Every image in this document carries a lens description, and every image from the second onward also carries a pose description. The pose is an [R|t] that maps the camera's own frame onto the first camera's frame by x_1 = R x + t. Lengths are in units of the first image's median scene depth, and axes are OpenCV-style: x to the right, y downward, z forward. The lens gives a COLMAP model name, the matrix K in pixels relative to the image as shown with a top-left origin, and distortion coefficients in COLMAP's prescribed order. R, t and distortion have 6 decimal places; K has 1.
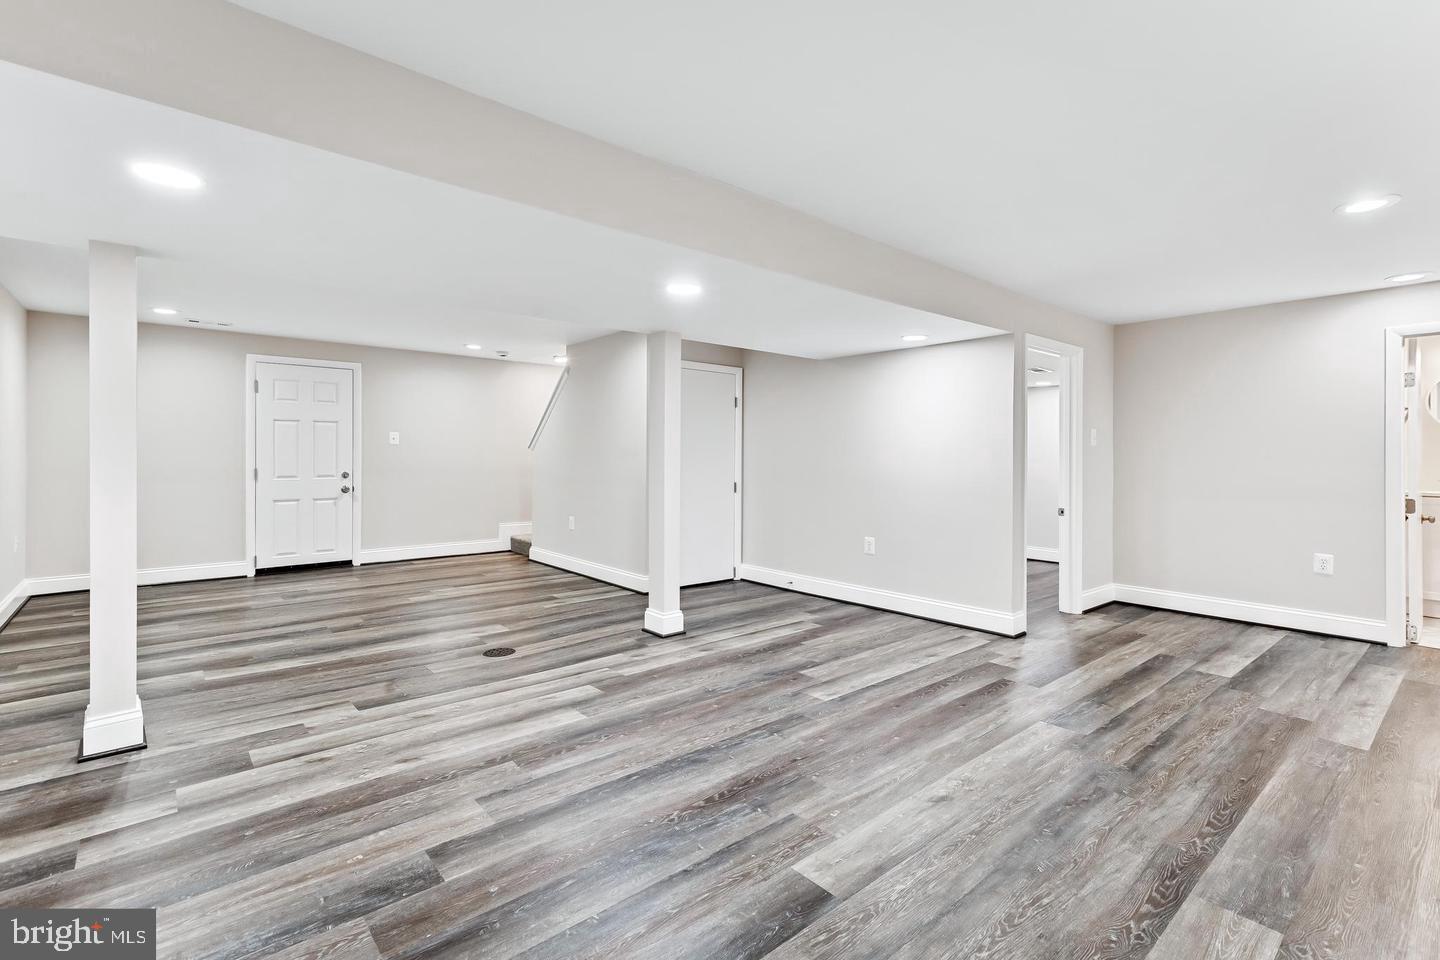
lens RADIAL K [[657.9, 0, 722.7], [0, 657.9, 465.7], [0, 0, 1]] dist [0.001942, 0.000088]
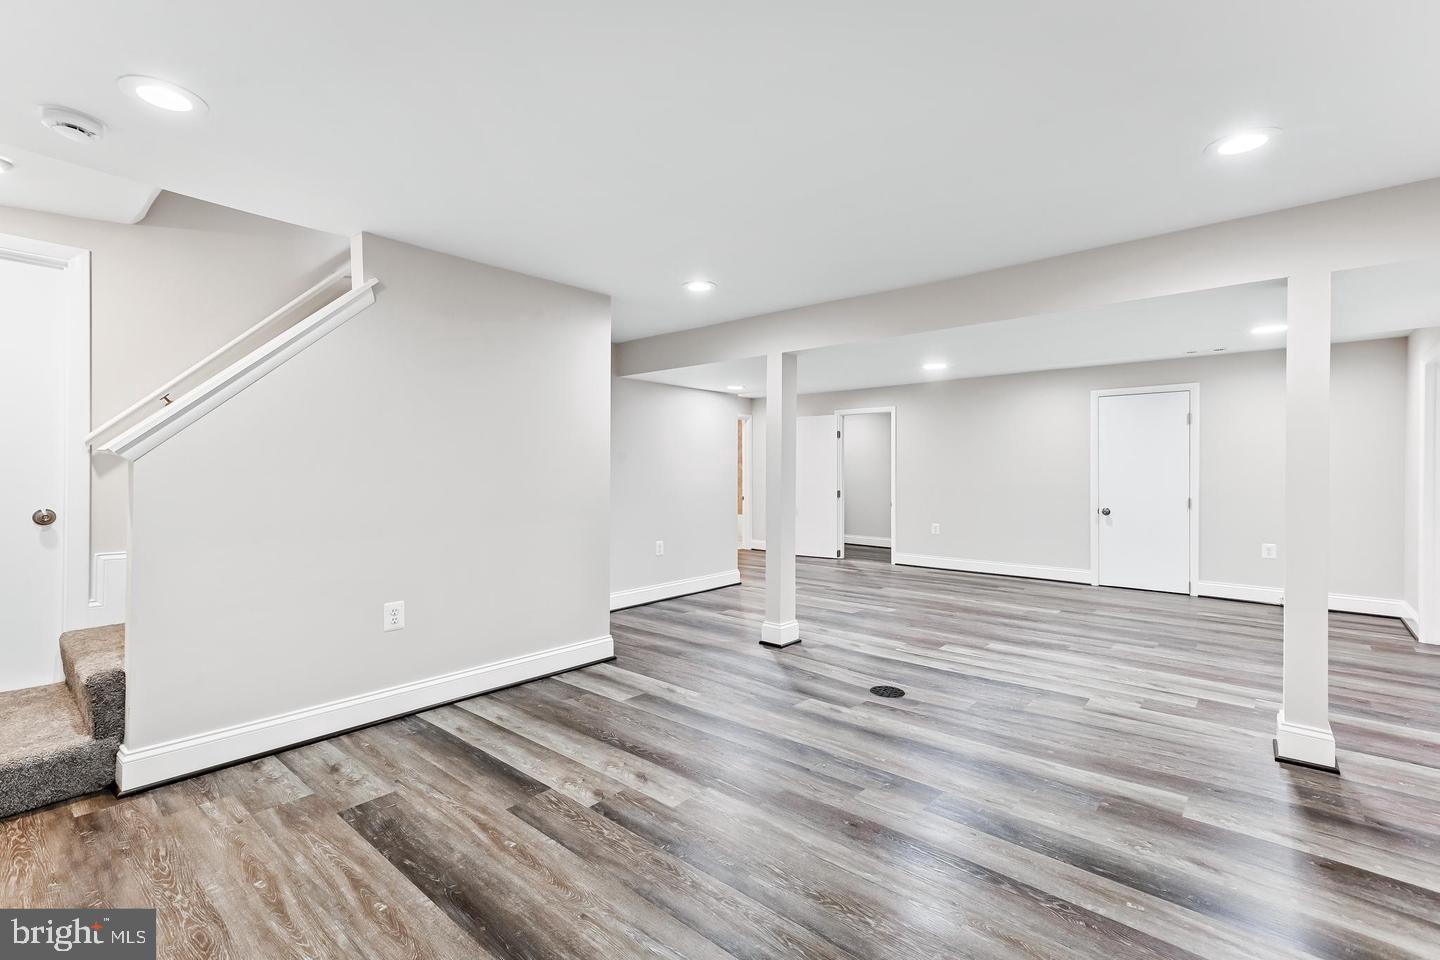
lens RADIAL K [[657.9, 0, 722.7], [0, 657.9, 465.7], [0, 0, 1]] dist [0.001942, 0.000088]
pose [[-0.146565, 0.004501, 0.989191, -1.516579], [0.007483, 0.999966, -0.003441, -0.028097], [-0.989173, 0.006898, -0.146593, 1.714403]]
